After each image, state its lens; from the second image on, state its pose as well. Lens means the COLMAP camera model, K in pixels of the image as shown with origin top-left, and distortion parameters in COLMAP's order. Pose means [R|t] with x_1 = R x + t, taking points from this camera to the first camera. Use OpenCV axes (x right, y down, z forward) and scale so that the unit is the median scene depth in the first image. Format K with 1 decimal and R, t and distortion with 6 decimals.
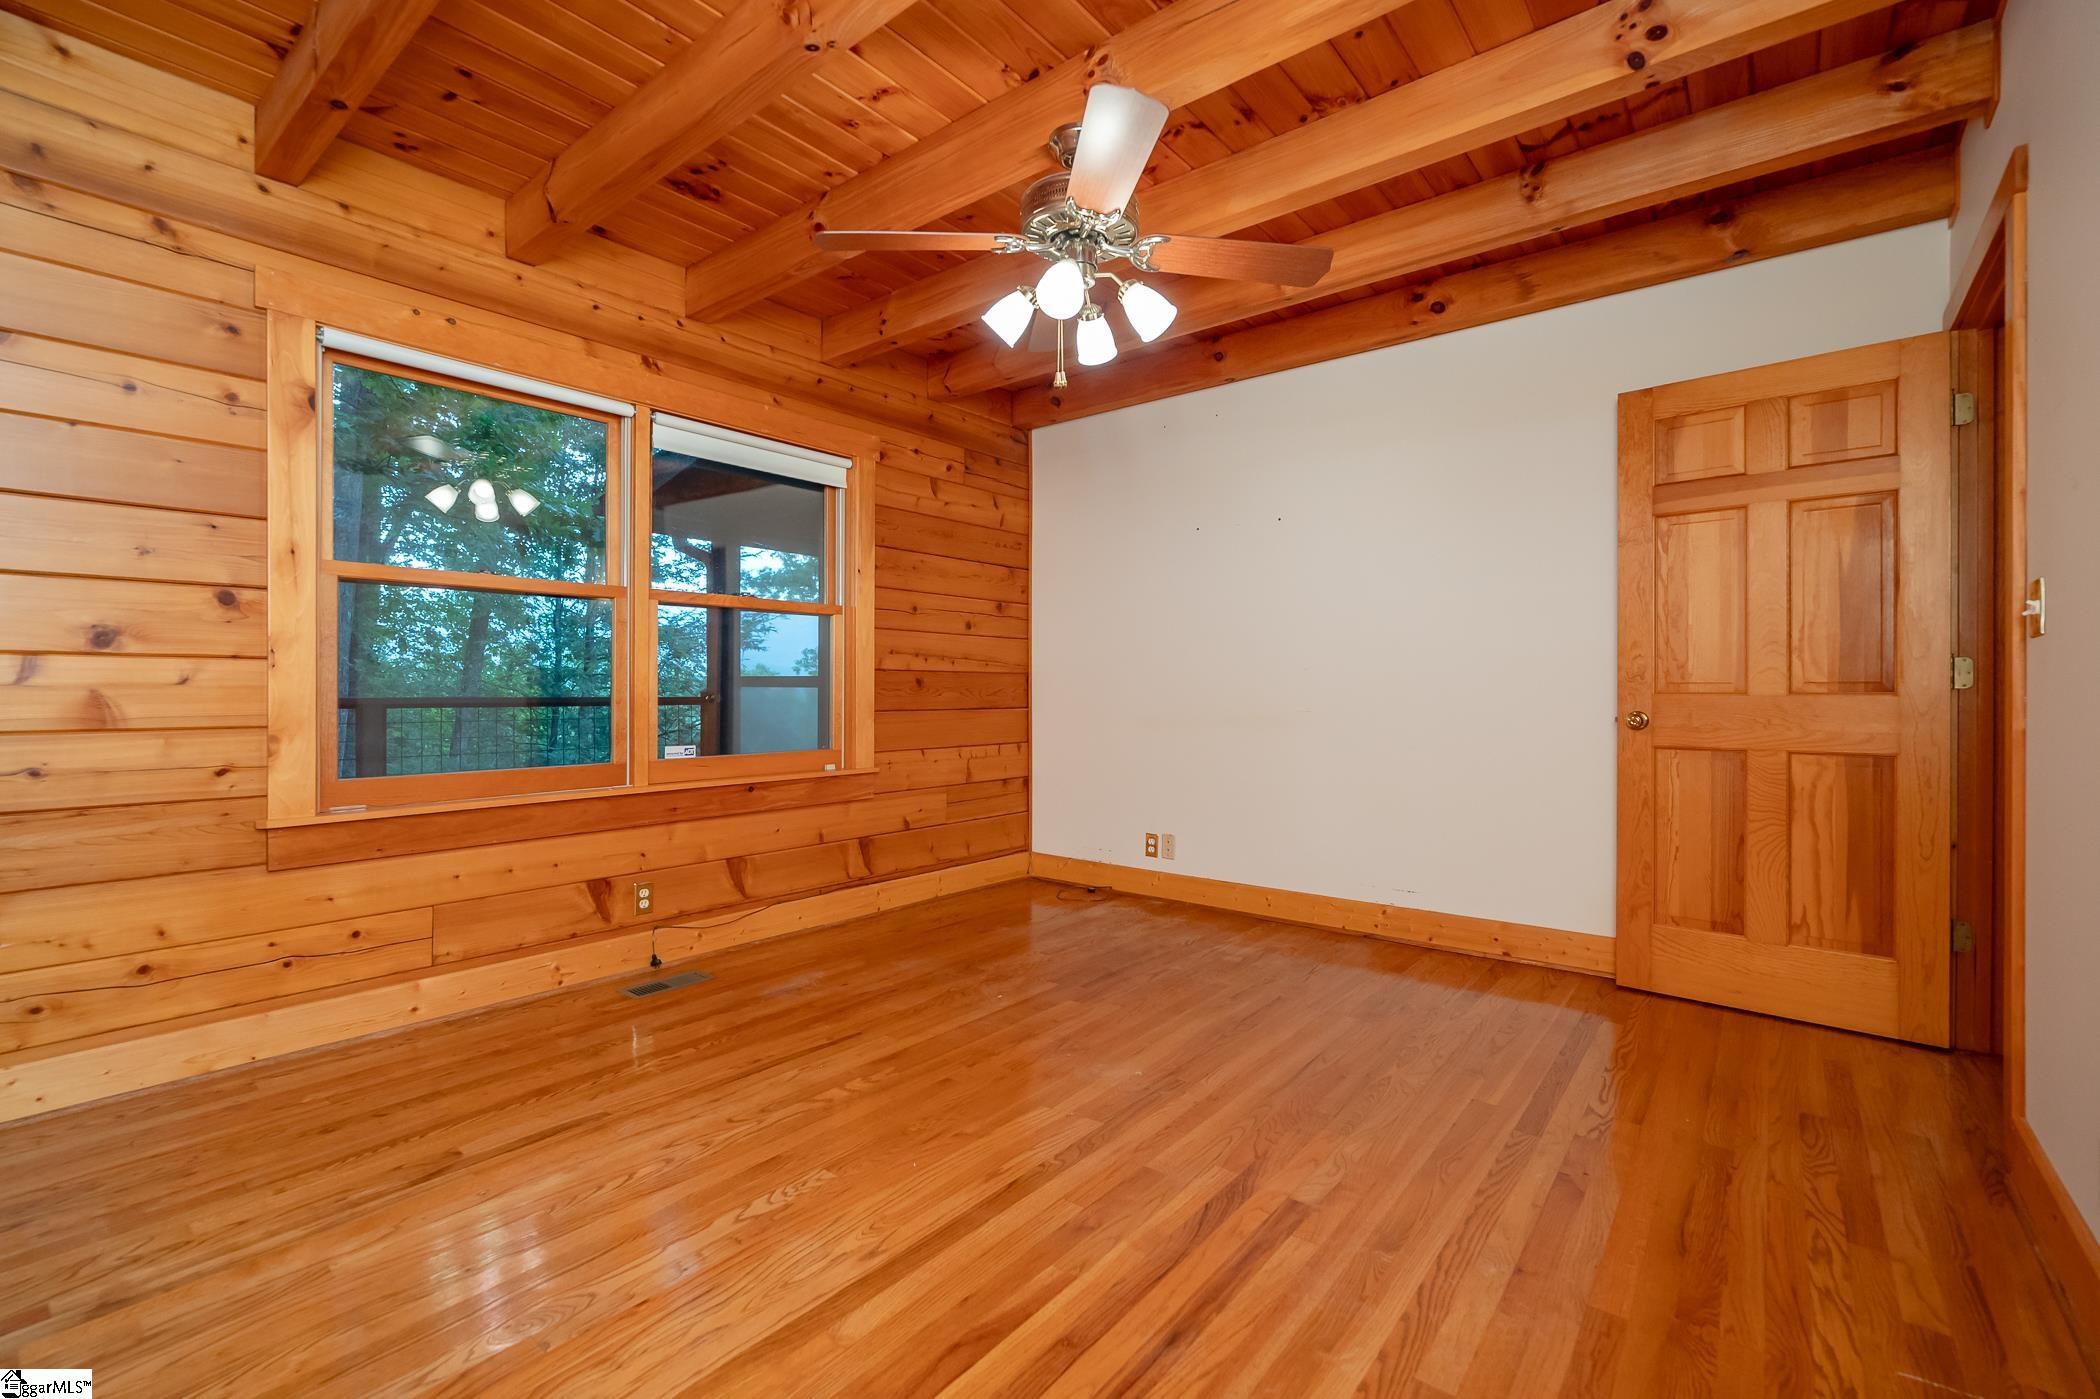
lens RADIAL K [[888.9, 0, 1049.5], [0, 888.9, 692.6], [0, 0, 1]] dist [-0.008367, 0.000146]
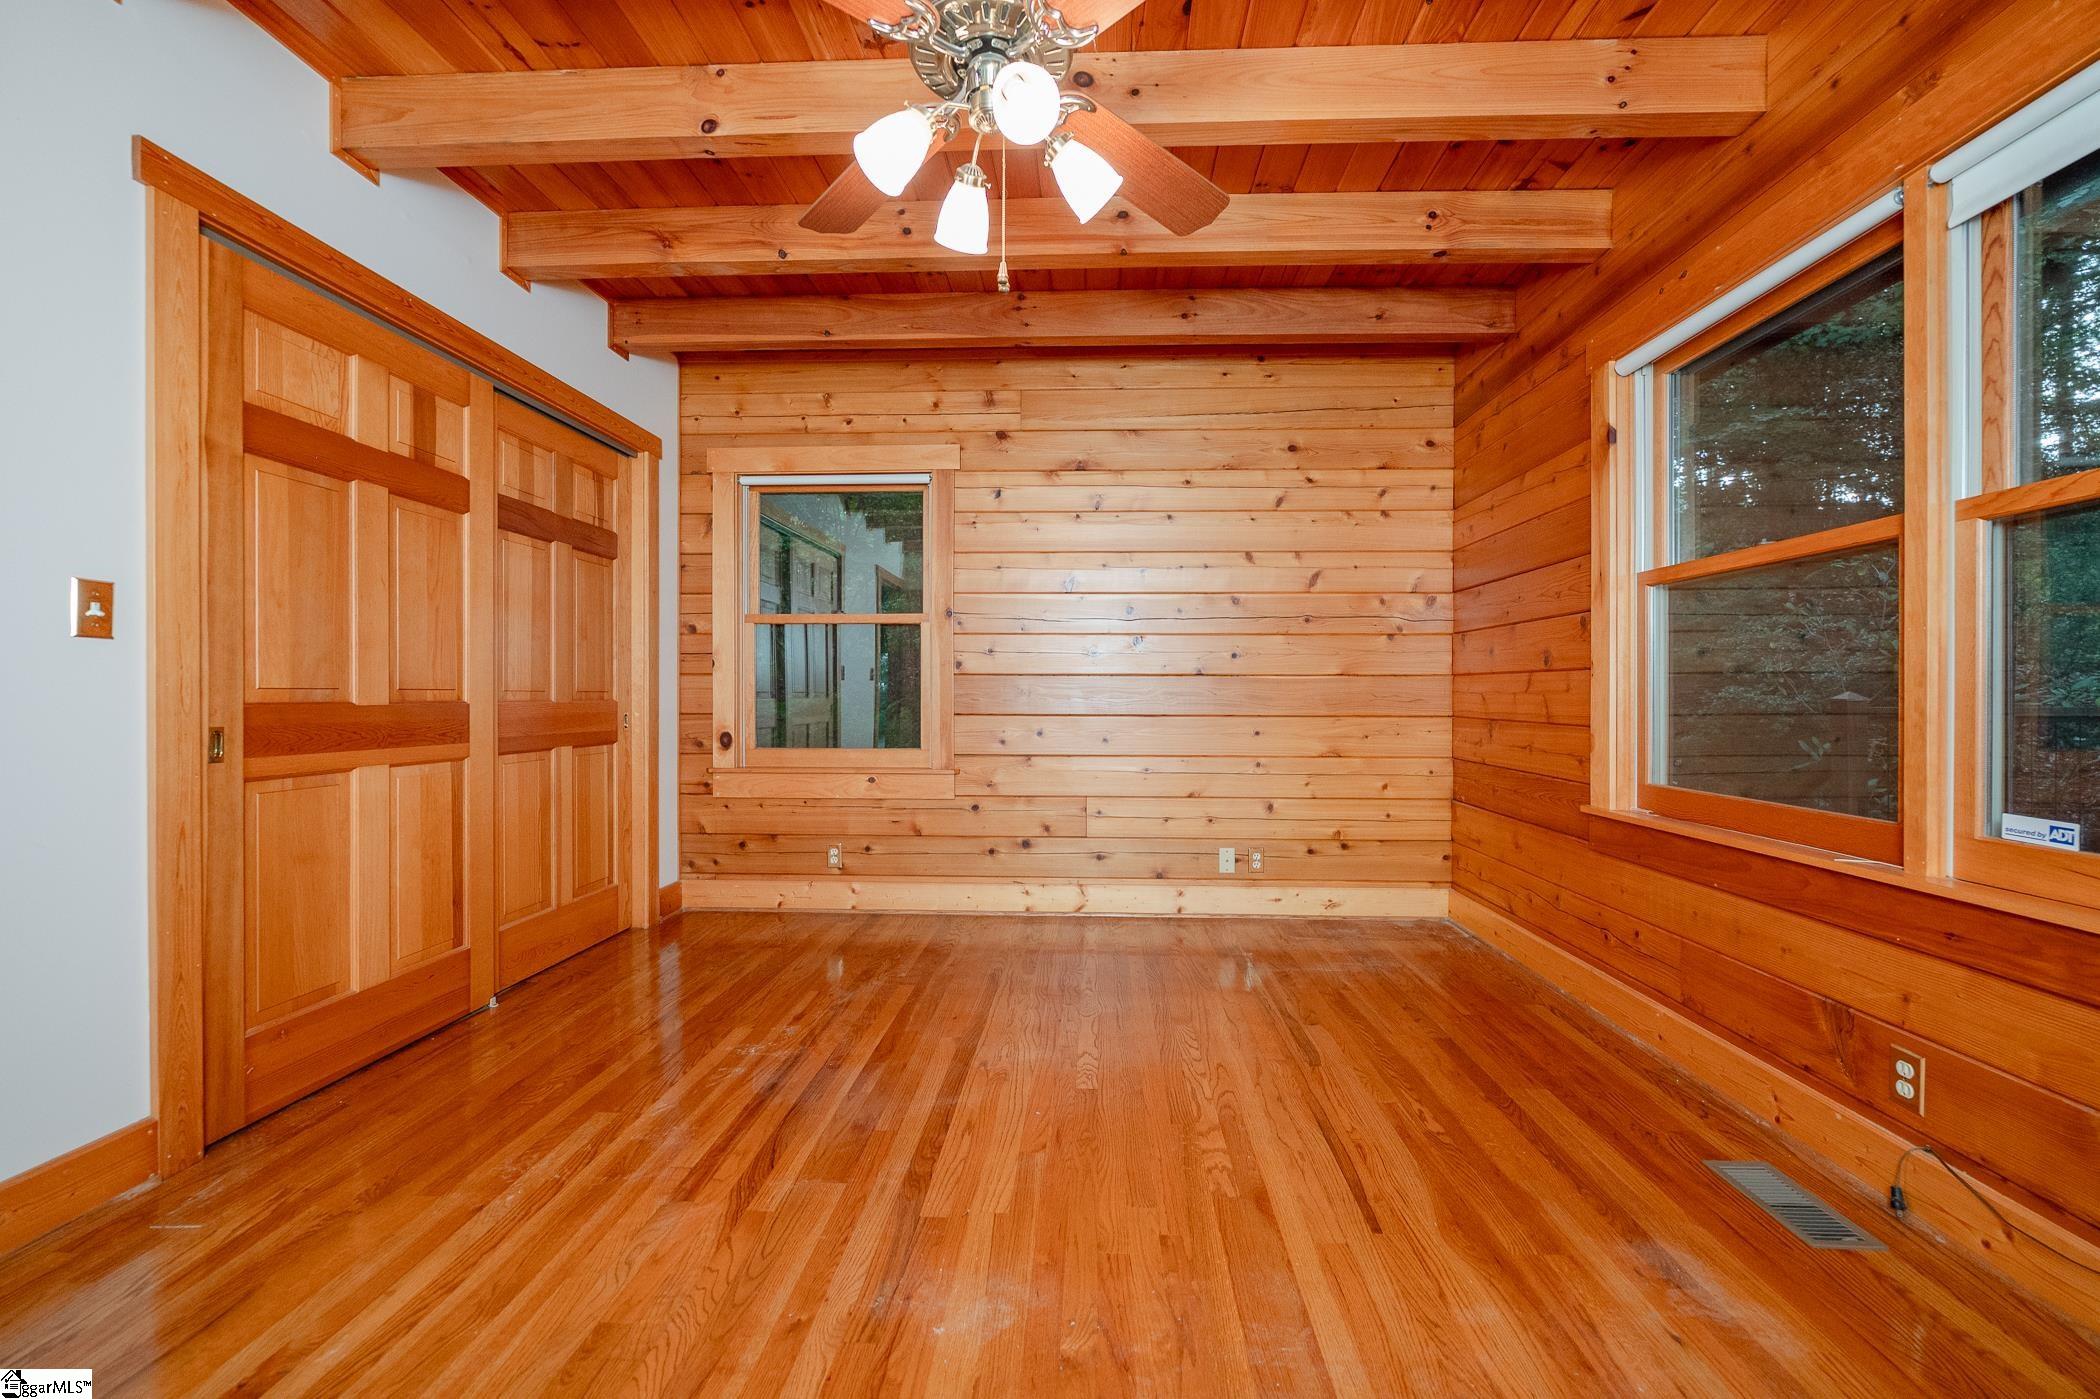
lens RADIAL K [[855.0, 0, 1056.0], [0, 855.0, 697.0], [0, 0, 1]] dist [-0.001579, -0.000112]
pose [[-0.814201, -0.001340, -0.580581, 0.452343], [-0.002913, 0.999994, 0.001778, -0.004879], [0.580575, 0.003139, -0.814201, 1.843970]]
